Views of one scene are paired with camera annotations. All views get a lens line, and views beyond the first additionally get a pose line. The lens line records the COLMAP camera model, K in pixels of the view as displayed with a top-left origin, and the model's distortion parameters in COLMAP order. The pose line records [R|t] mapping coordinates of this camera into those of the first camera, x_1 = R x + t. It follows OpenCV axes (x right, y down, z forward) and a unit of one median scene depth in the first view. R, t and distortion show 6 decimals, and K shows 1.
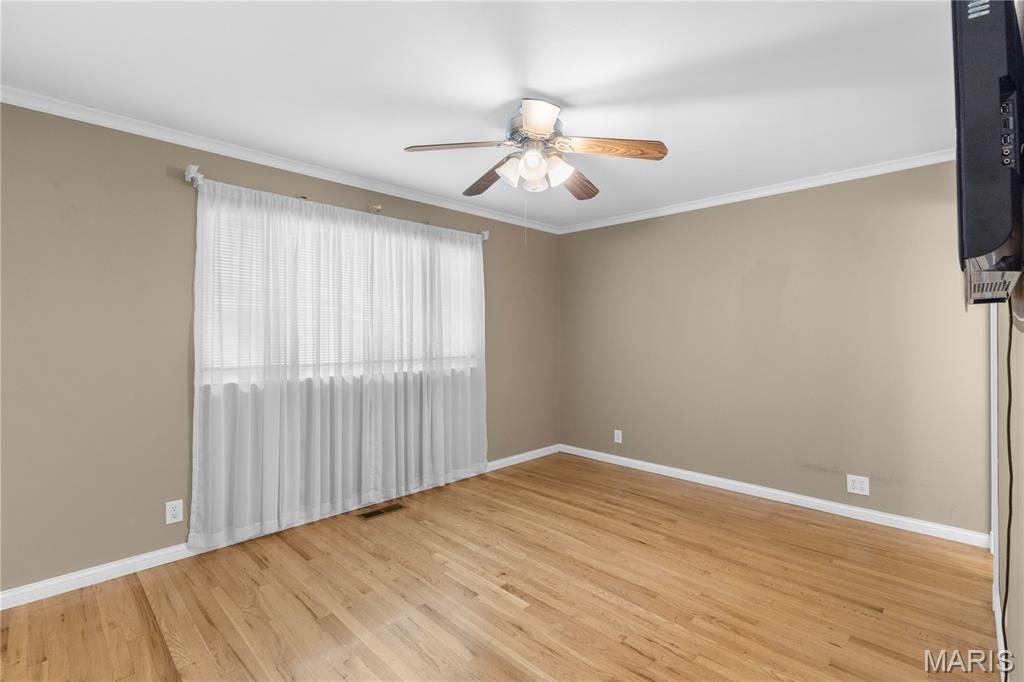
lens RADIAL K [[466.5, 0, 513.7], [0, 466.5, 349.5], [0, 0, 1]] dist [-0.000855, -0.000083]
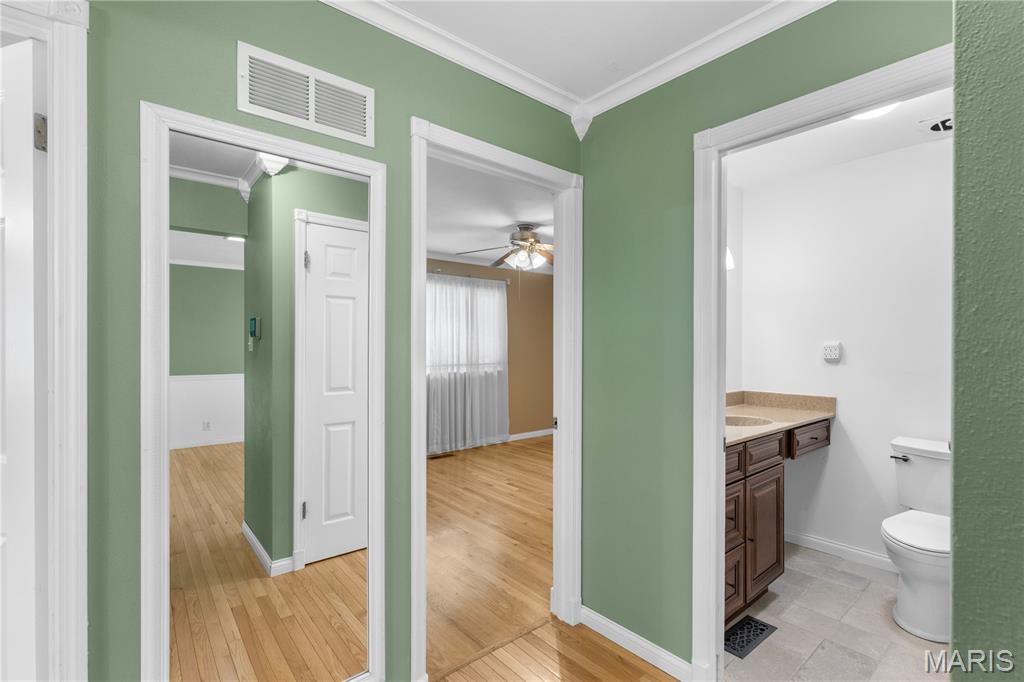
lens RADIAL K [[466.5, 0, 513.7], [0, 466.5, 349.5], [0, 0, 1]] dist [-0.000855, -0.000083]
pose [[0.995308, -0.003680, -0.096688, 0.120043], [0.001205, 0.999671, -0.025640, 0.011198], [0.096750, 0.025403, 0.994984, -0.563282]]
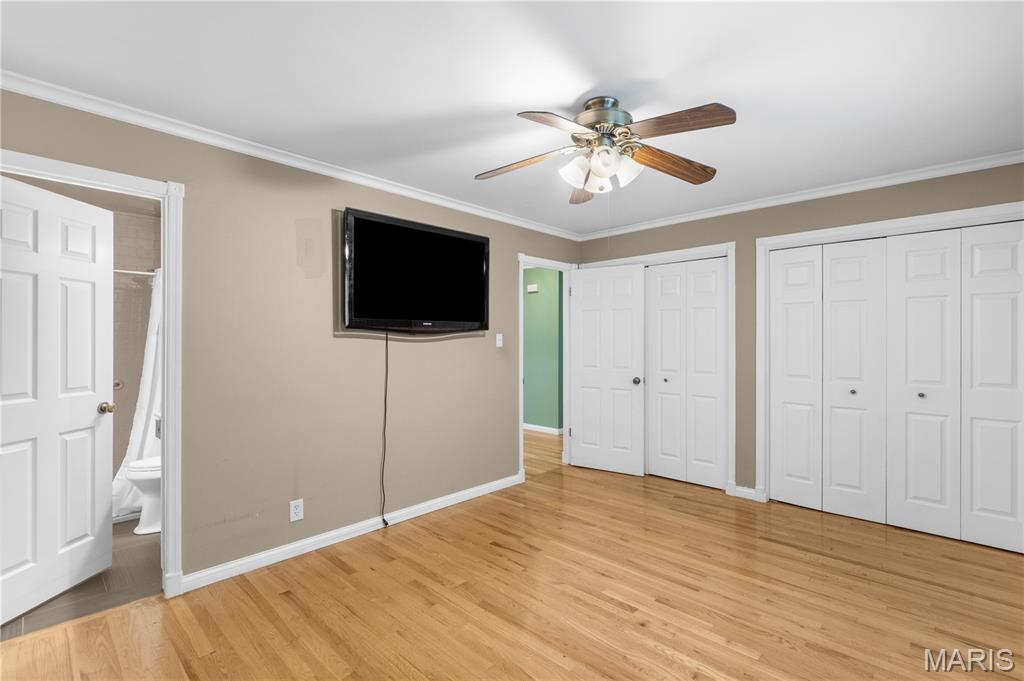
lens RADIAL K [[465.6, 0, 512.0], [0, 465.6, 340.5], [0, 0, 1]] dist [0.002537, 0.000133]
pose [[-0.999851, -0.003173, -0.016977, 0.158601], [-0.003685, 0.999536, 0.030224, -0.044152], [0.016873, 0.030282, -0.999399, 1.240210]]
